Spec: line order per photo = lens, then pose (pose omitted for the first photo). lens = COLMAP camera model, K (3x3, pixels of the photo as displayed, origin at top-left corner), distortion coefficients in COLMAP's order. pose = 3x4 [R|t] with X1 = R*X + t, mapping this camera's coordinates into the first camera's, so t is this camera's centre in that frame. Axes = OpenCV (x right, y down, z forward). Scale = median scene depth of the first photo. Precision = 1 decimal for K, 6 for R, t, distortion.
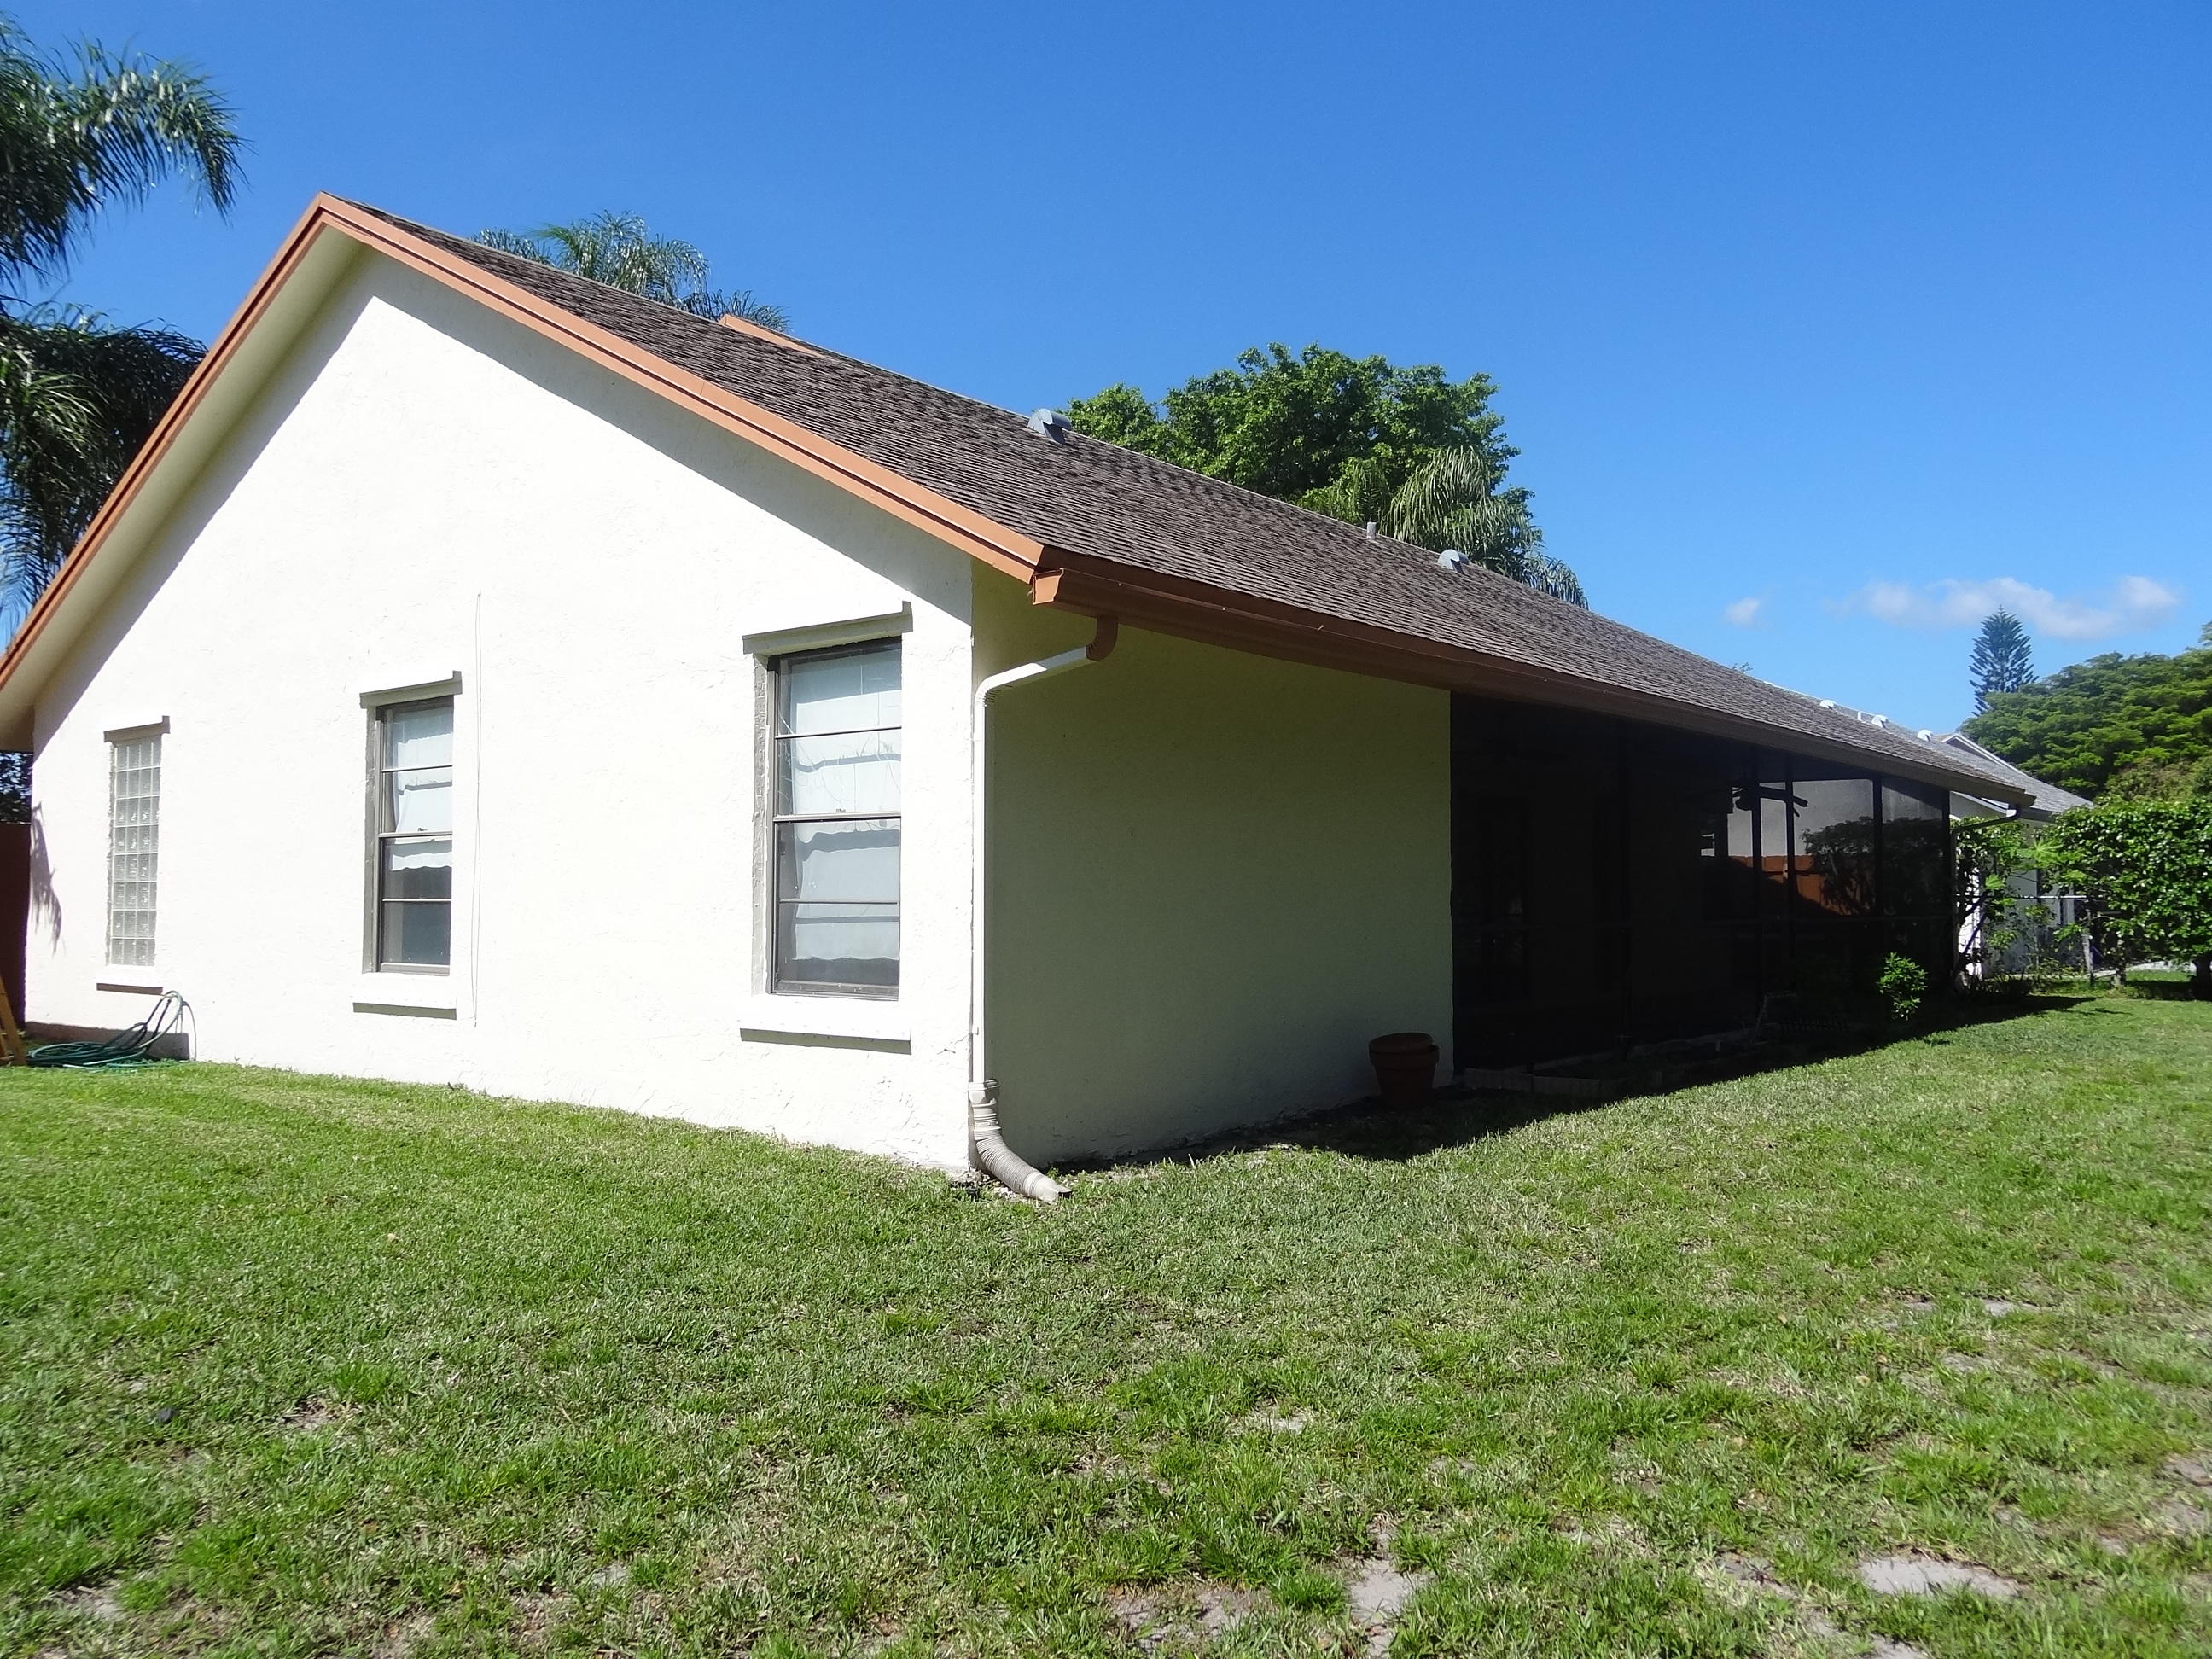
lens RADIAL K [[1733.7, 0, 1115.7], [0, 1733.7, 822.6], [0, 0, 1]] dist [-0.006684, 0.014014]
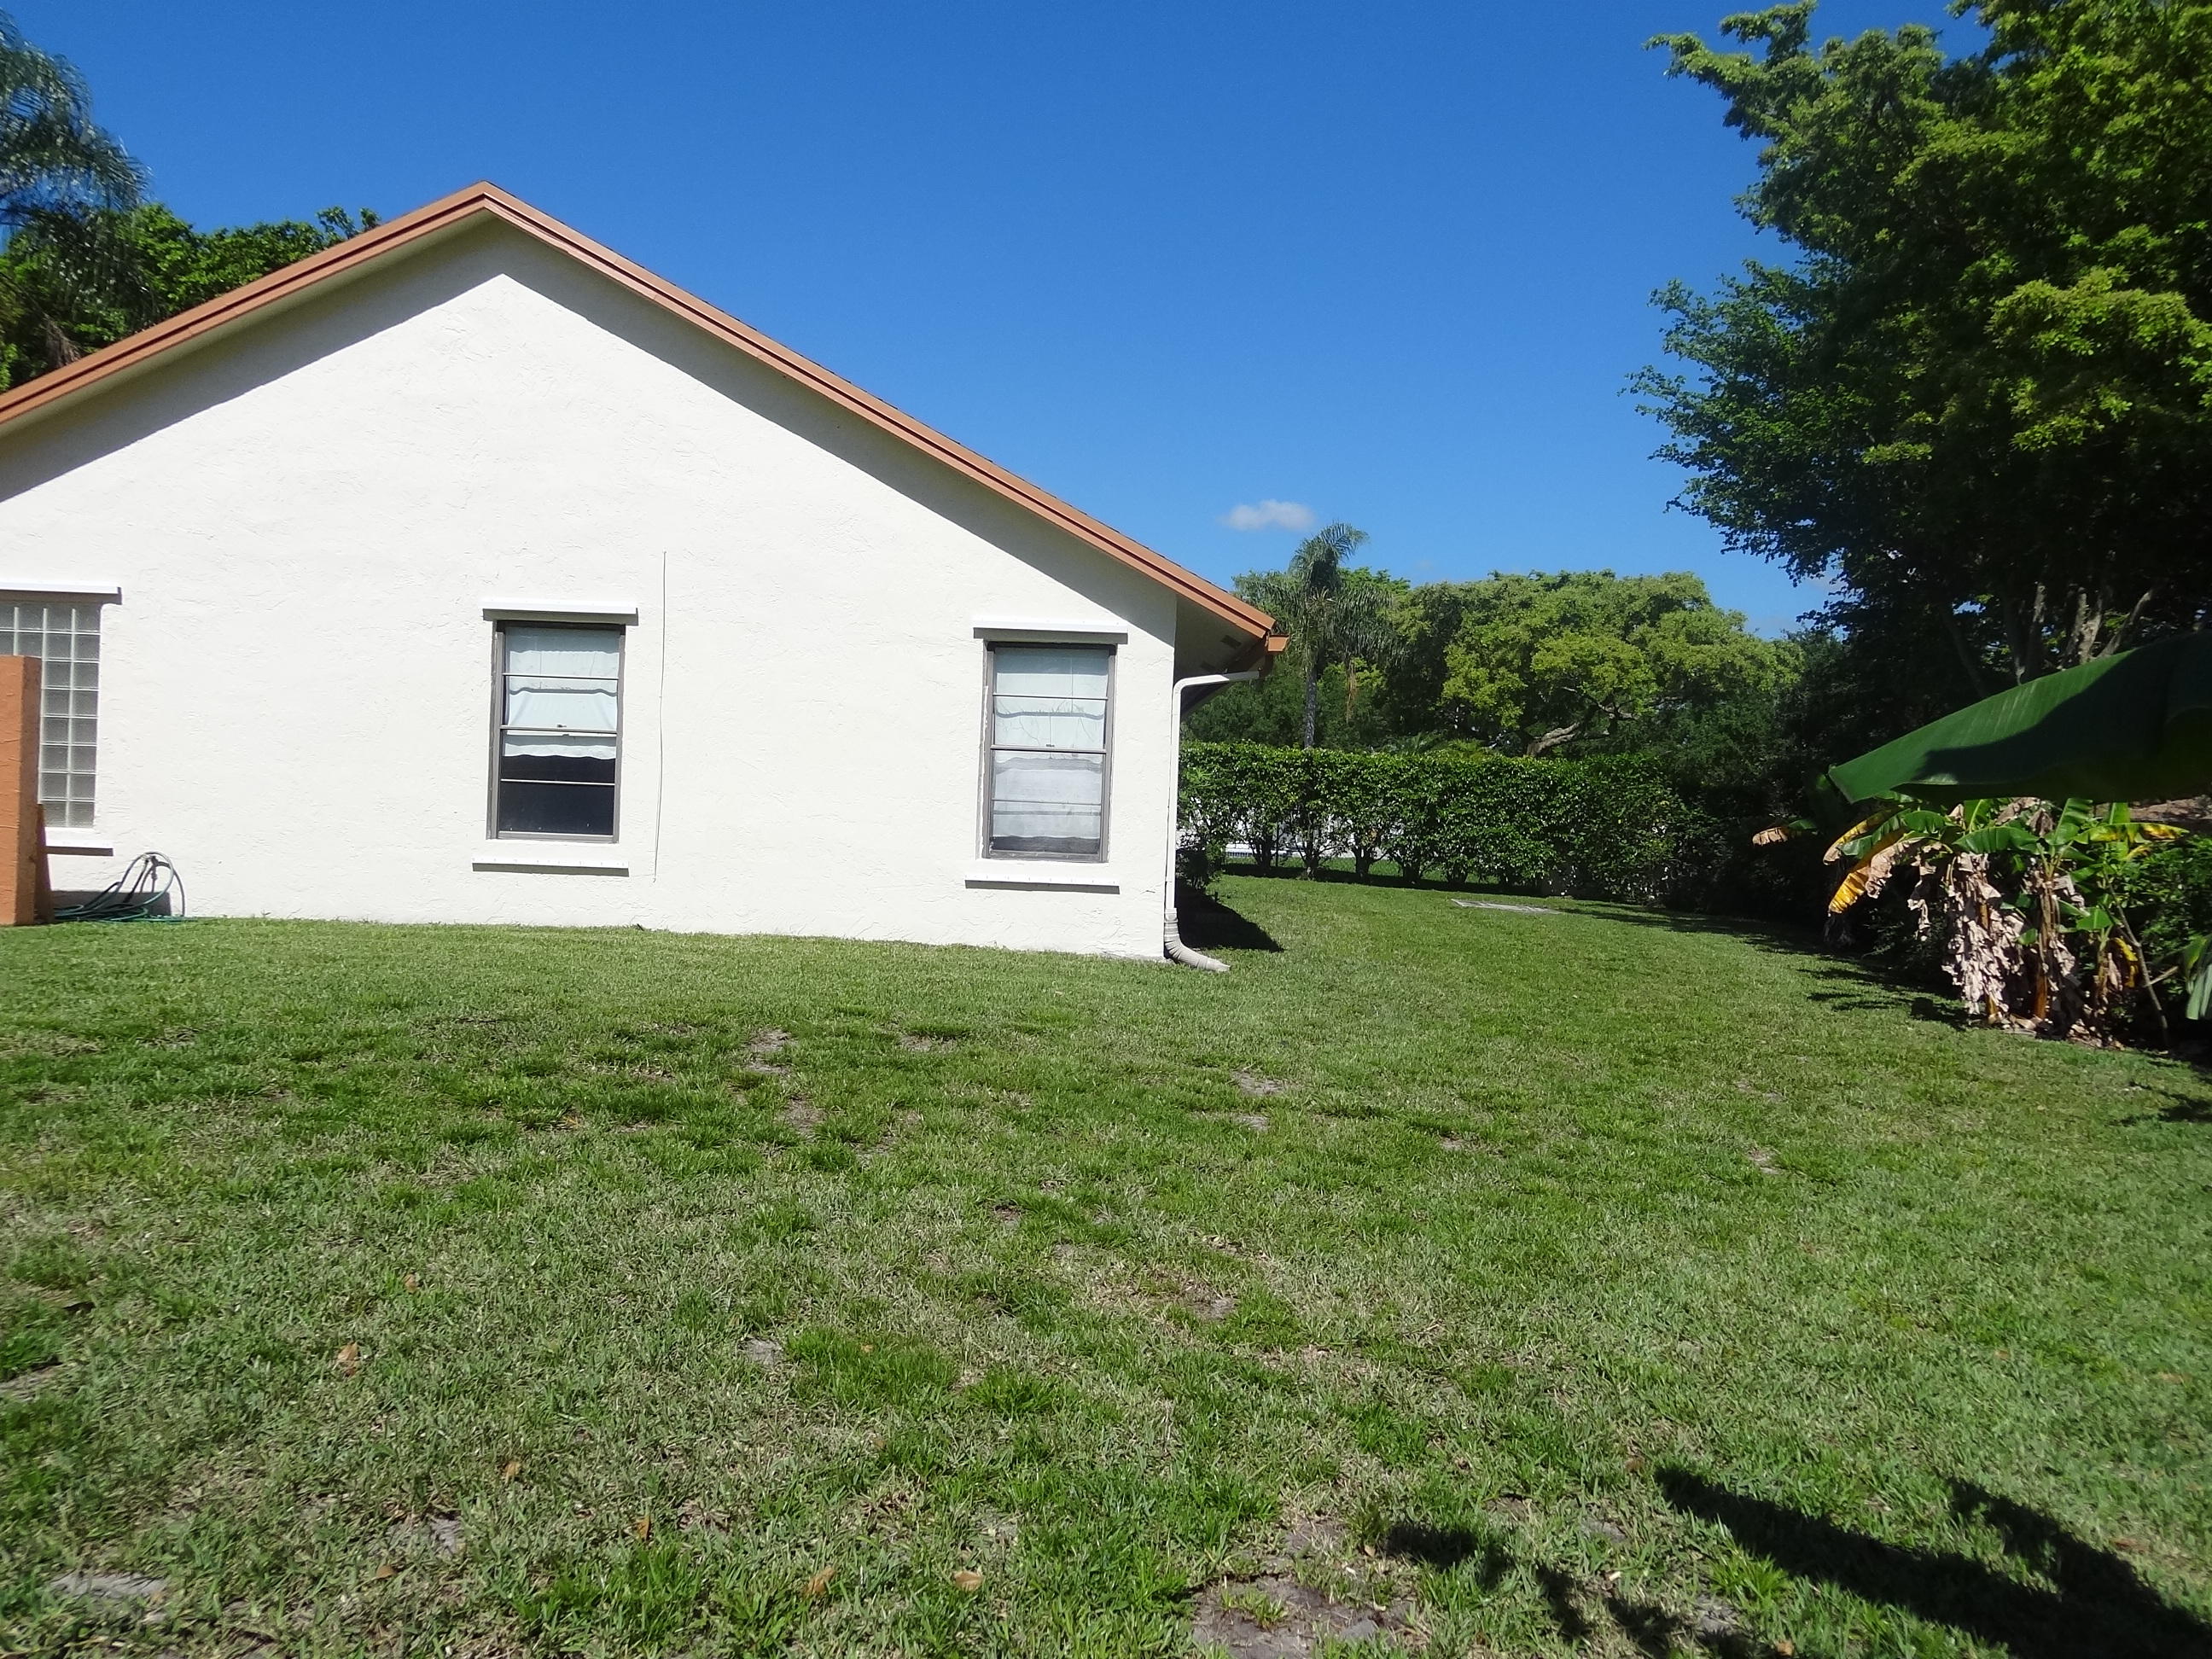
lens RADIAL K [[1733.7, 0, 1105.1], [0, 1733.7, 827.0], [0, 0, 1]] dist [-0.006684, 0.014014]
pose [[0.761162, 0.018670, 0.648293, -1.124374], [-0.066869, 0.996518, 0.049812, -0.015282], [-0.645105, -0.081265, 0.759760, -0.259614]]
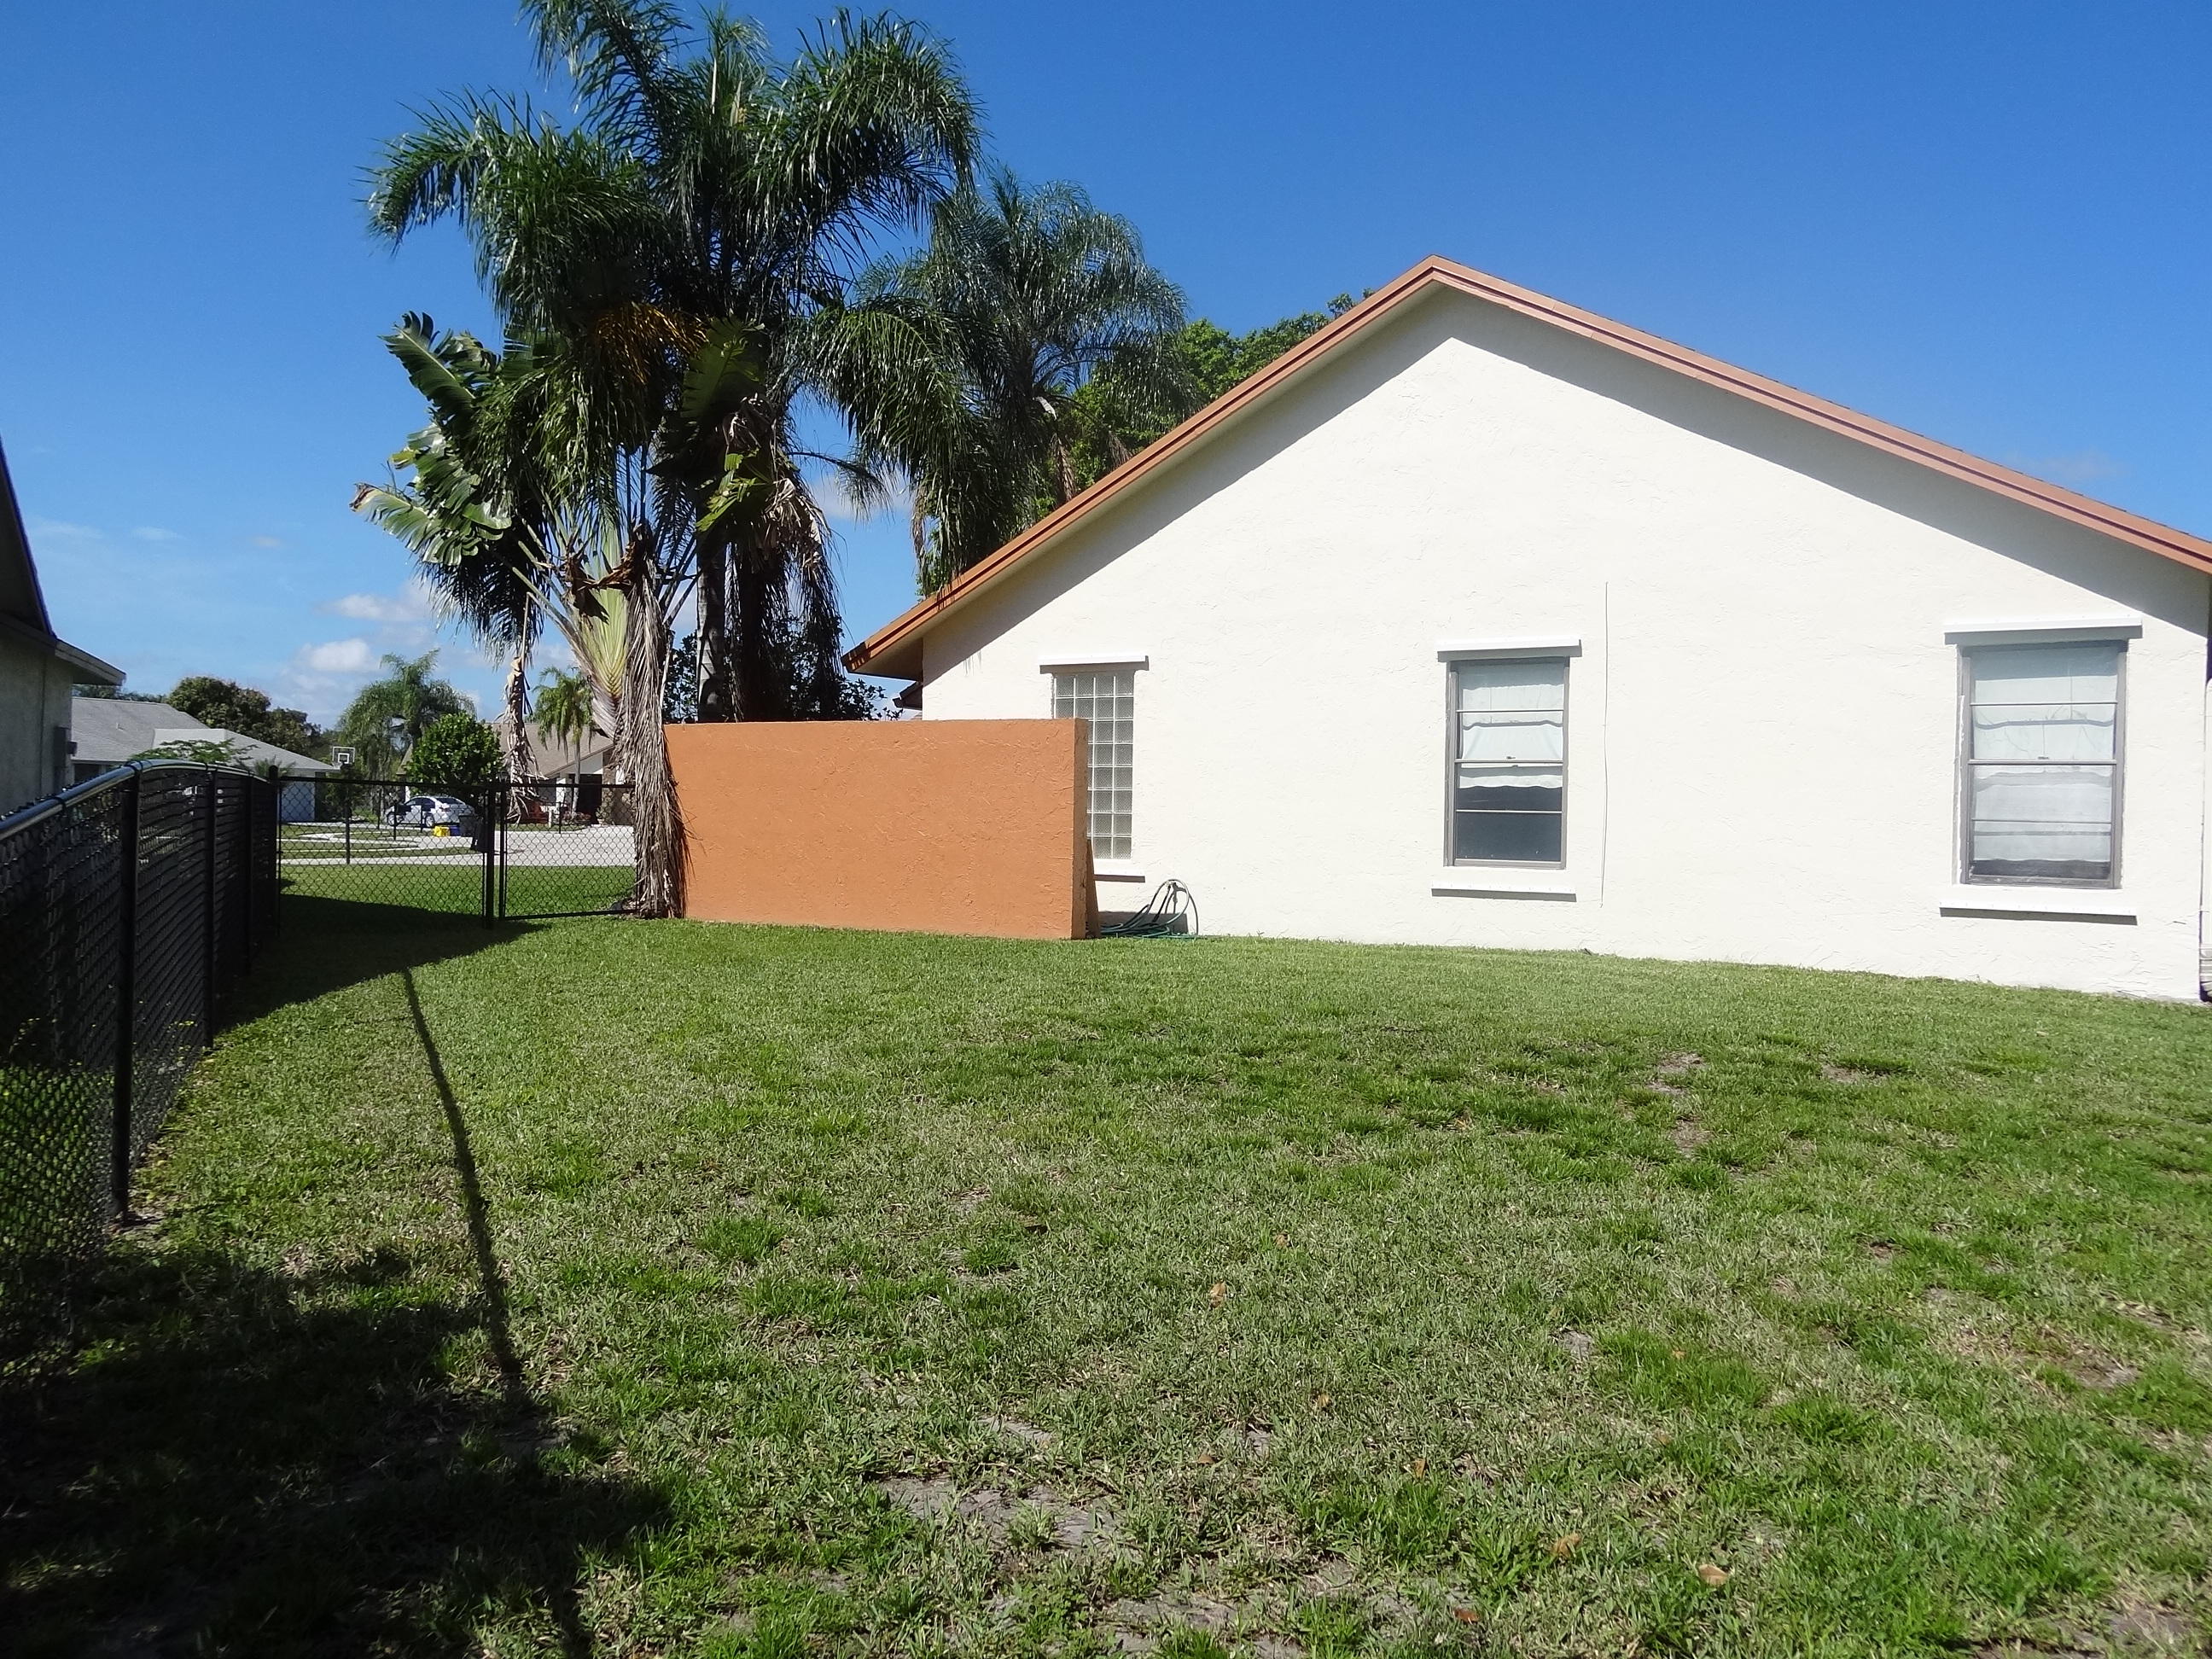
lens RADIAL K [[1733.7, 0, 1095.6], [0, 1733.7, 830.6], [0, 0, 1]] dist [-0.006684, 0.014014]
pose [[0.991143, 0.012310, 0.132224, -1.090522], [-0.020406, 0.997987, 0.060048, -0.016894], [-0.131218, -0.062215, 0.989399, -0.318087]]
